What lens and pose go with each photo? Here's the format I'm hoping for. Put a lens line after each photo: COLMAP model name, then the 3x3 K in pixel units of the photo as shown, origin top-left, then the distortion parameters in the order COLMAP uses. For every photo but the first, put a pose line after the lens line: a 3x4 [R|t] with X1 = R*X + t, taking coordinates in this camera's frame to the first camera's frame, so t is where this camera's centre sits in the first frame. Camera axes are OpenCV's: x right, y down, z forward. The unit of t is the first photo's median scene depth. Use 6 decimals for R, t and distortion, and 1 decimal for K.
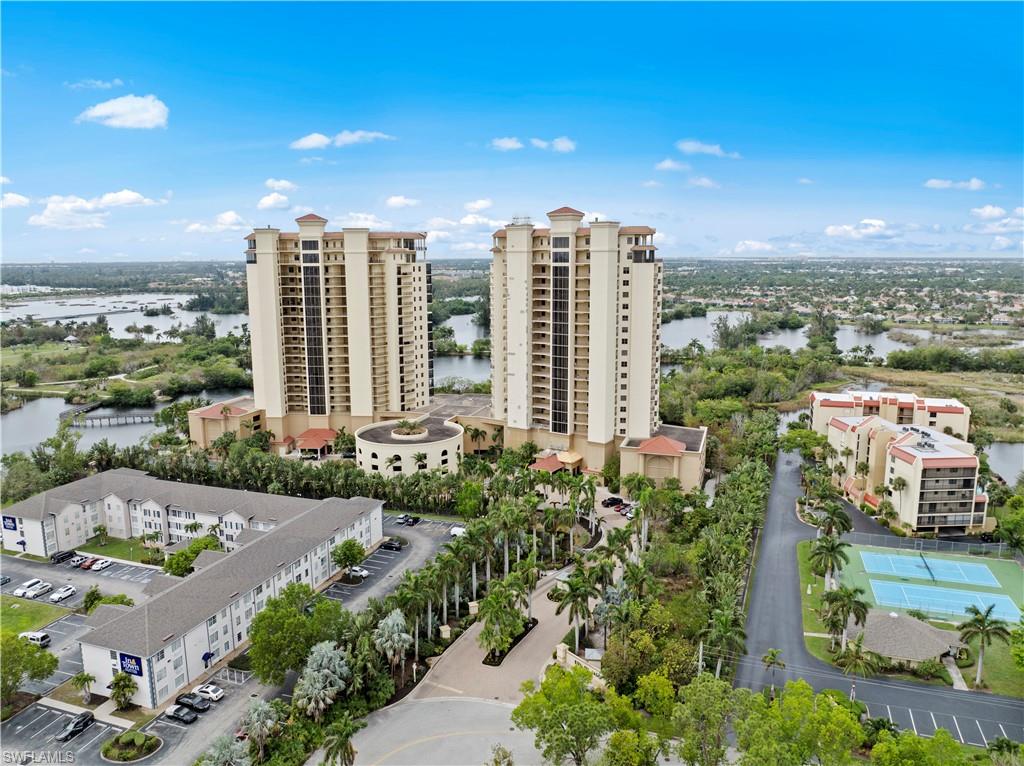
lens RADIAL K [[717.9, 0, 512.0], [0, 717.9, 383.0], [0, 0, 1]] dist [-0.041401, 0.006878]
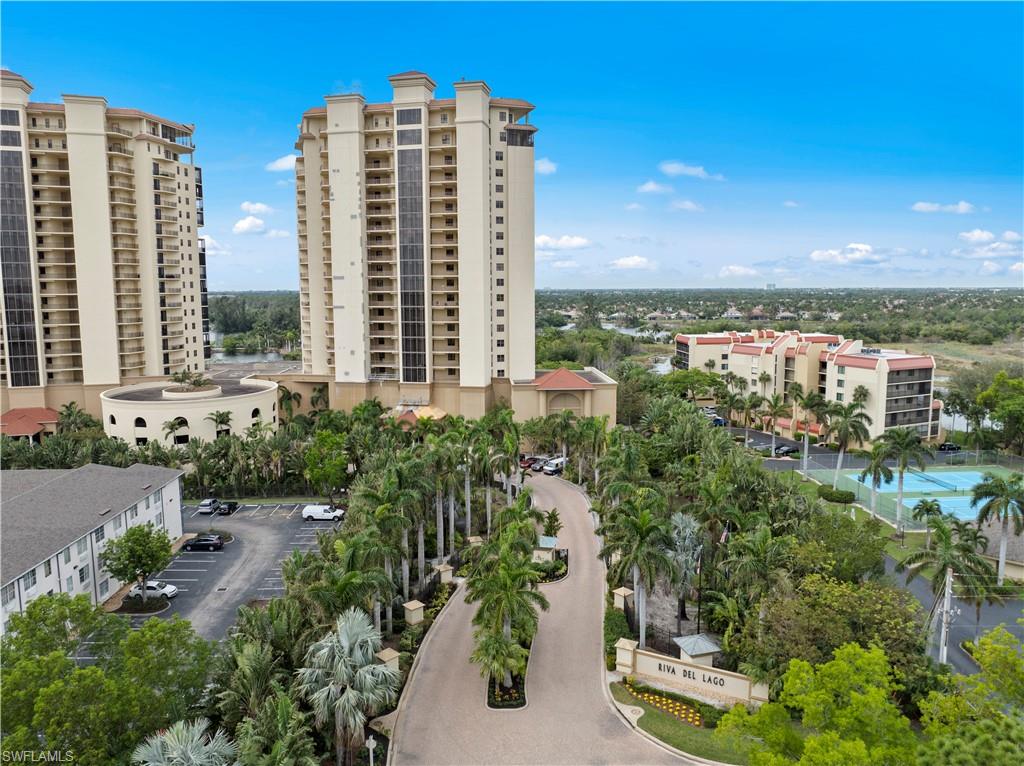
lens RADIAL K [[717.9, 0, 512.0], [0, 717.9, 383.0], [0, 0, 1]] dist [-0.041401, 0.006878]
pose [[0.930289, -0.046553, 0.363862, -0.111260], [0.063547, 0.997370, -0.034865, 0.106520], [-0.361281, 0.055557, 0.930800, 0.297133]]
